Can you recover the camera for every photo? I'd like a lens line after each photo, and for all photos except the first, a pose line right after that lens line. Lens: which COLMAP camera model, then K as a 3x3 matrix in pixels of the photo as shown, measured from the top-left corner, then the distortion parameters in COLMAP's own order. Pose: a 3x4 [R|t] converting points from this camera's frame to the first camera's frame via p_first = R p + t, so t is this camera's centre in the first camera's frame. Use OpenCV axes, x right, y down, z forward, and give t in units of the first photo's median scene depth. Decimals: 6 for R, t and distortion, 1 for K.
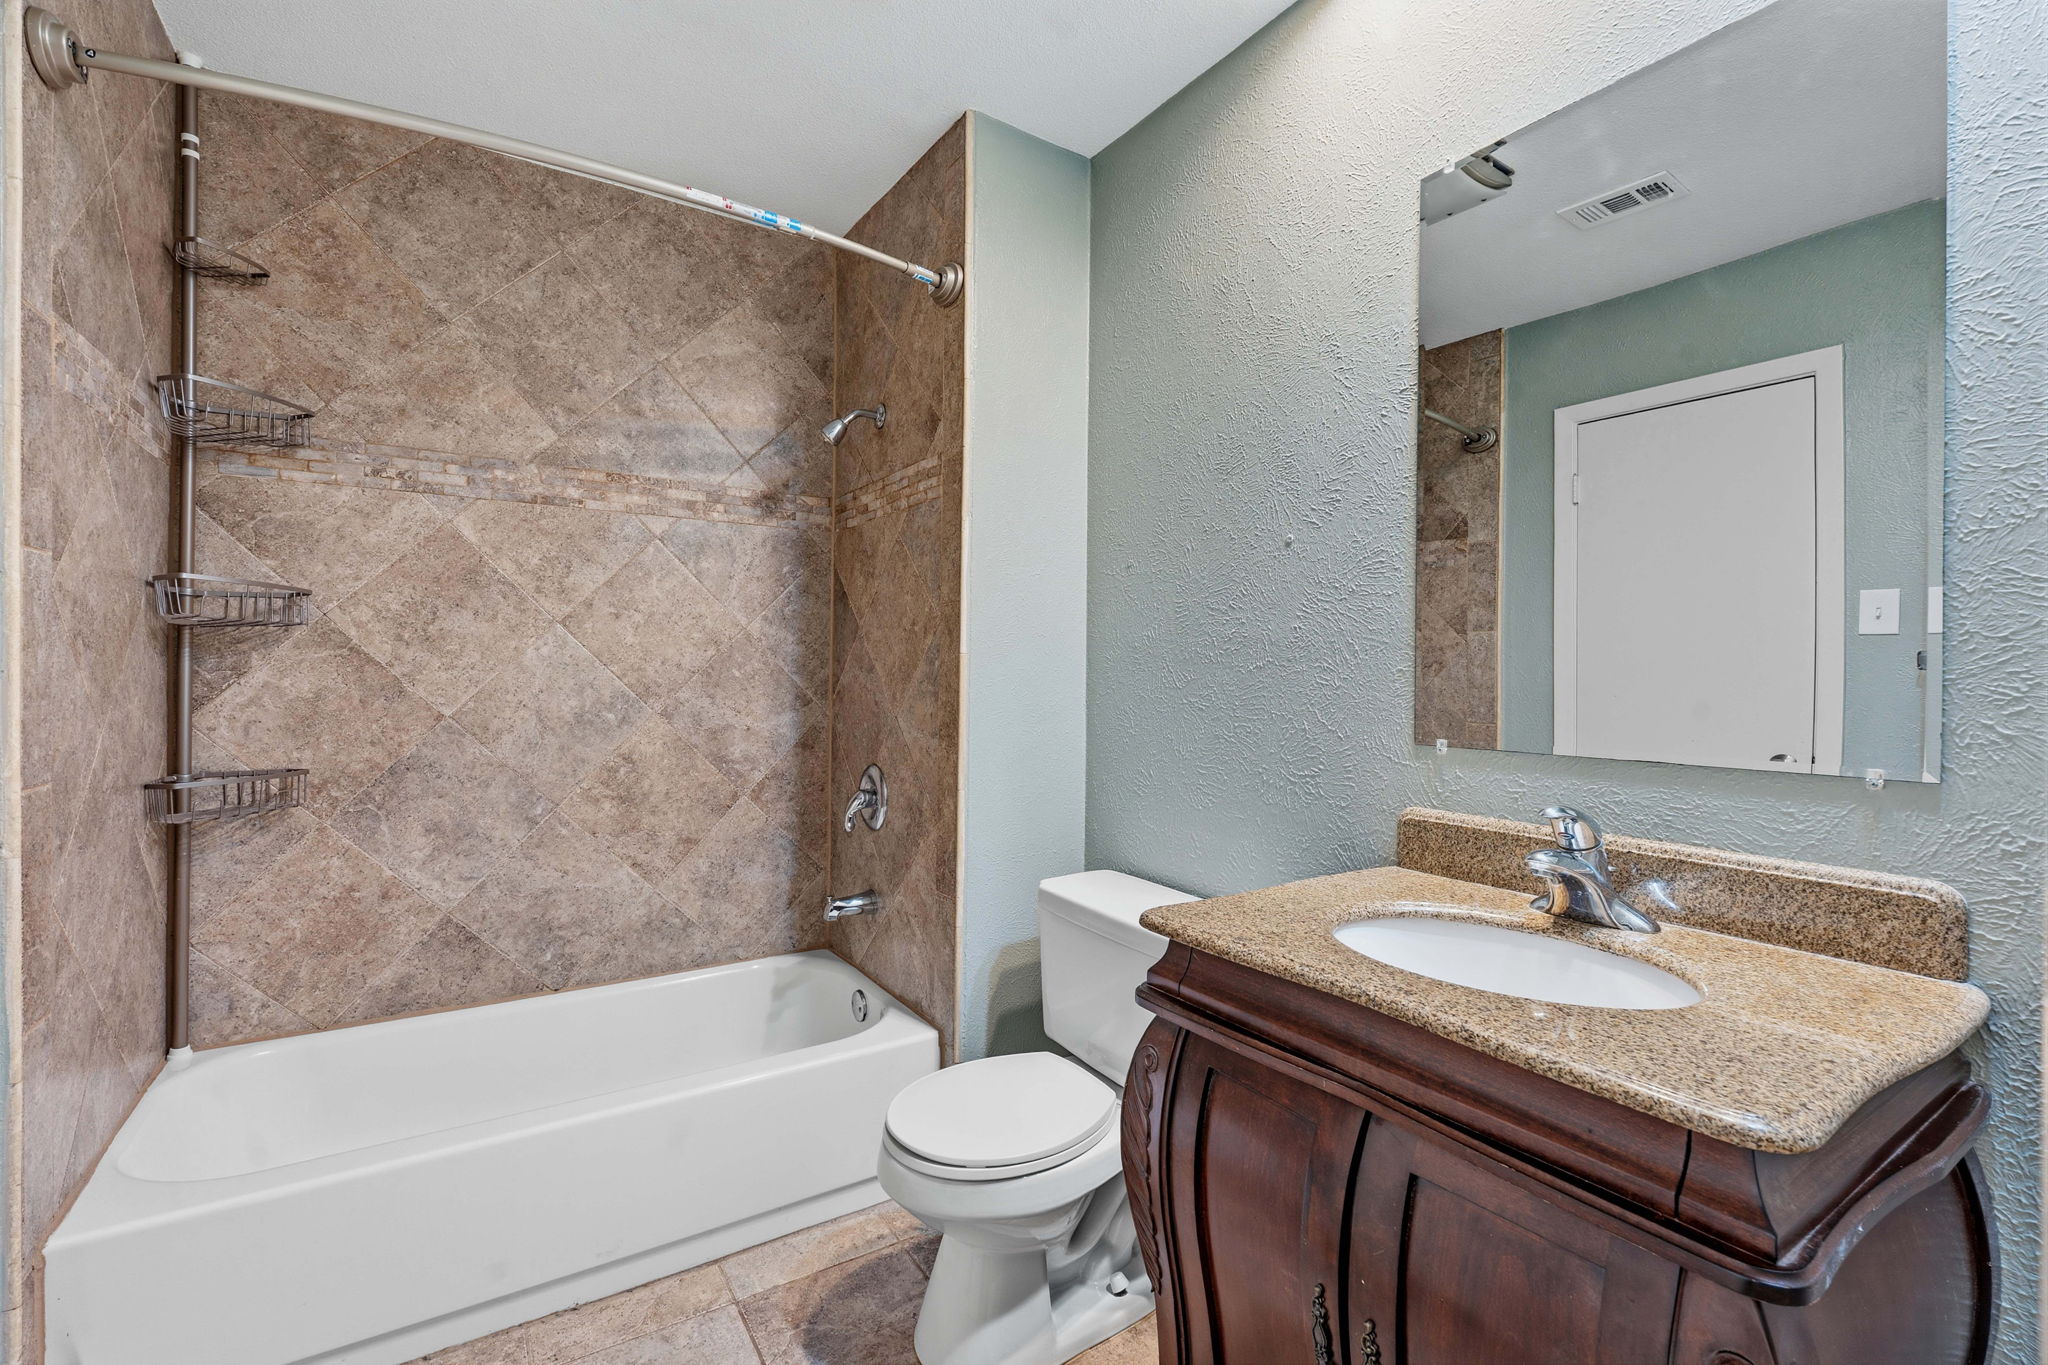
lens RADIAL K [[900.2, 0, 1026.9], [0, 900.2, 675.3], [0, 0, 1]] dist [0.004274, 0.000377]
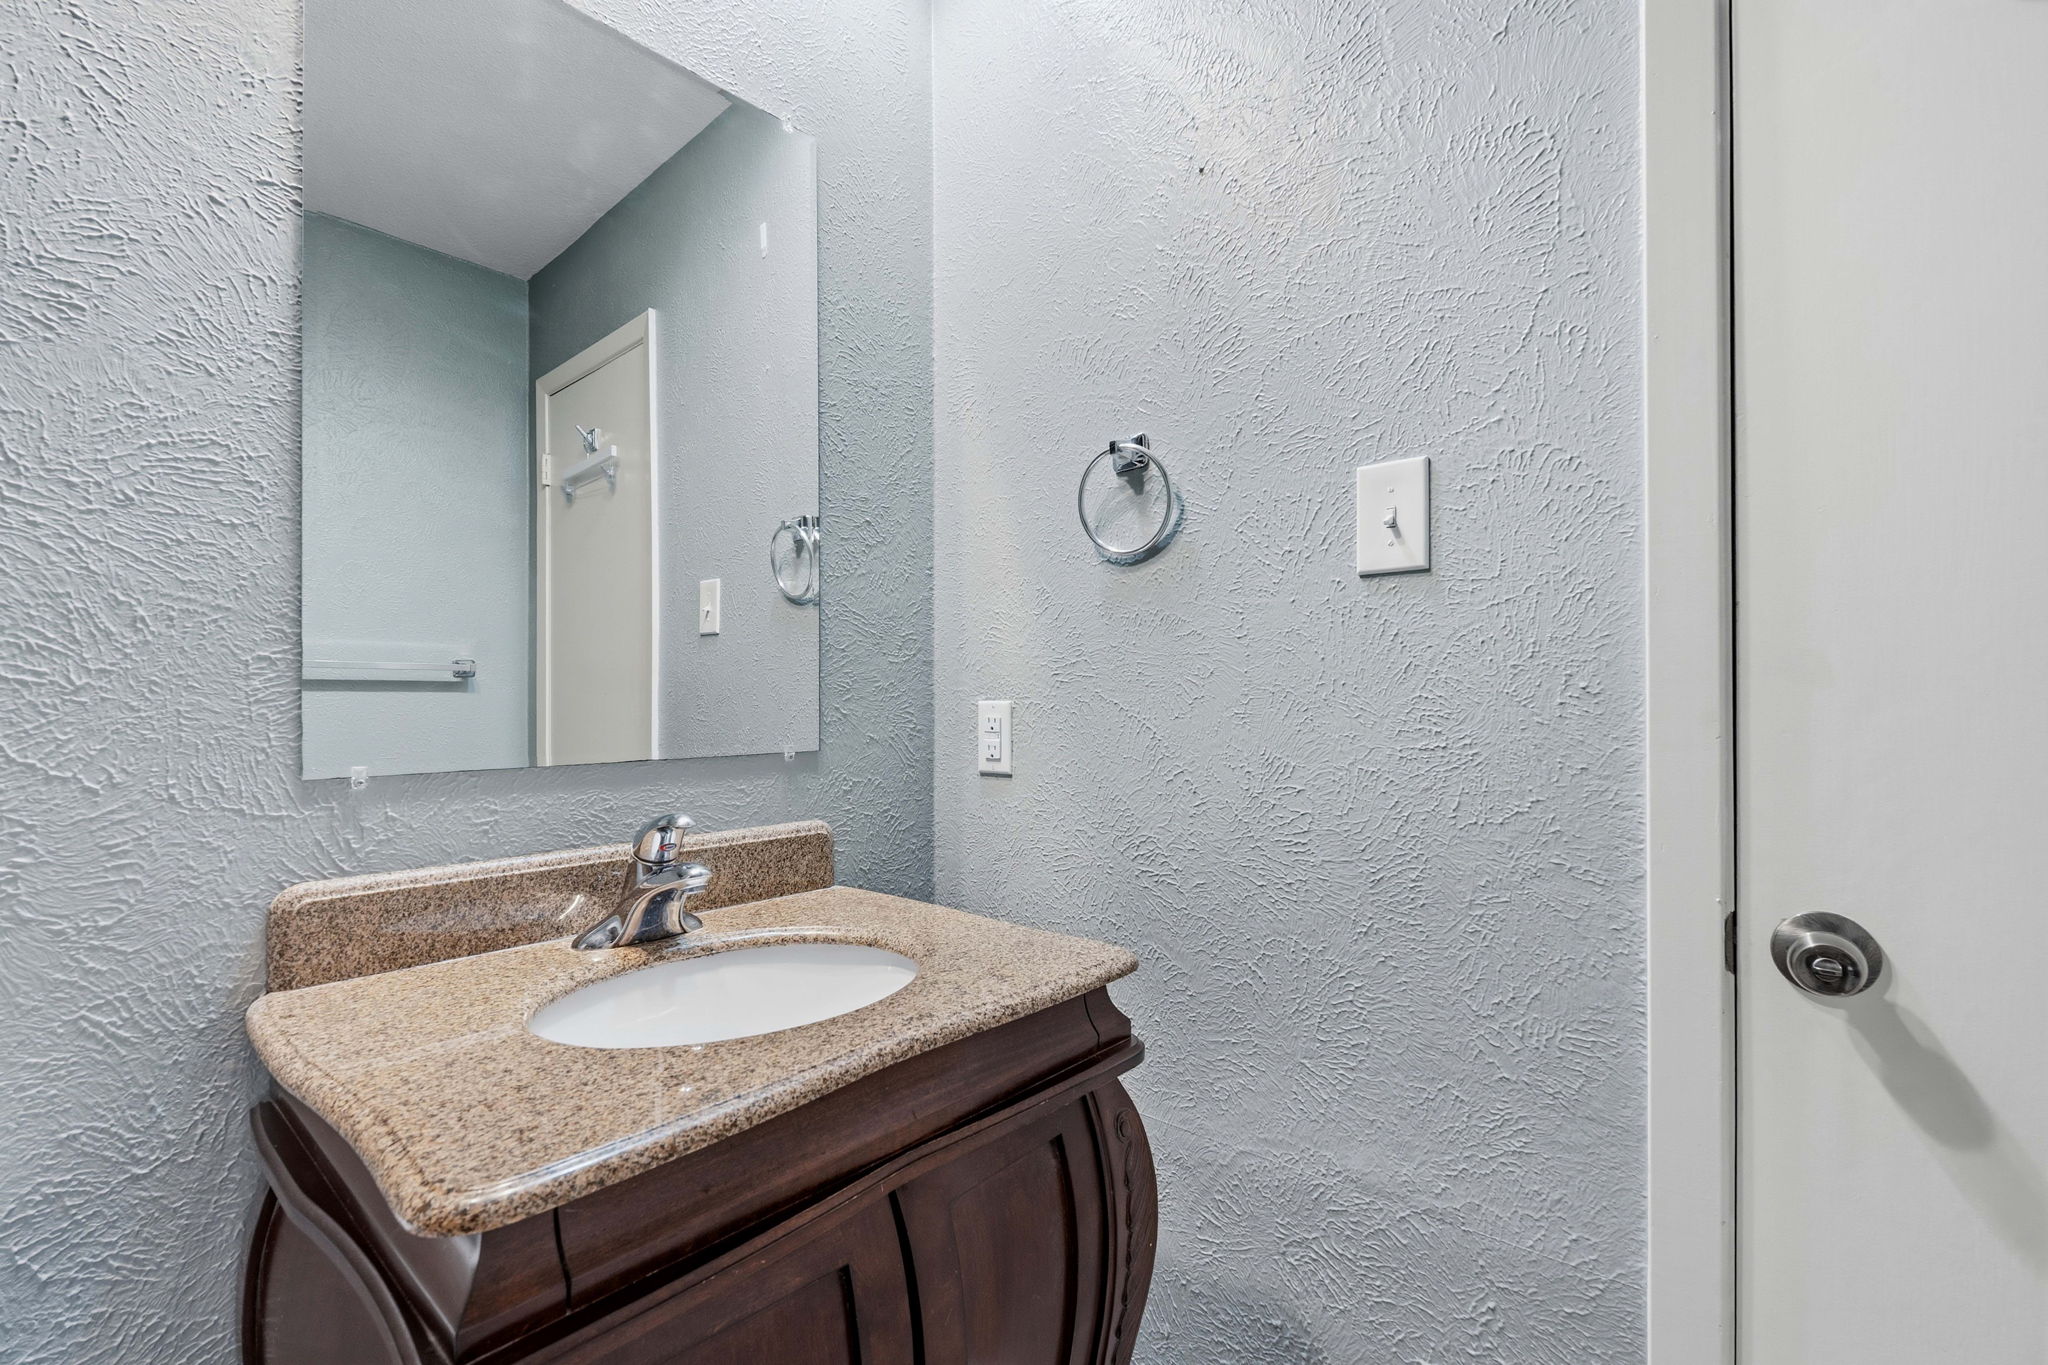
lens RADIAL K [[900.2, 0, 1029.0], [0, 900.2, 691.9], [0, 0, 1]] dist [0.004274, 0.000377]
pose [[-0.253550, -0.001459, 0.967321, -0.399624], [0.002978, 0.999993, 0.002289, 0.023604], [-0.967318, 0.003461, -0.253544, 0.957014]]
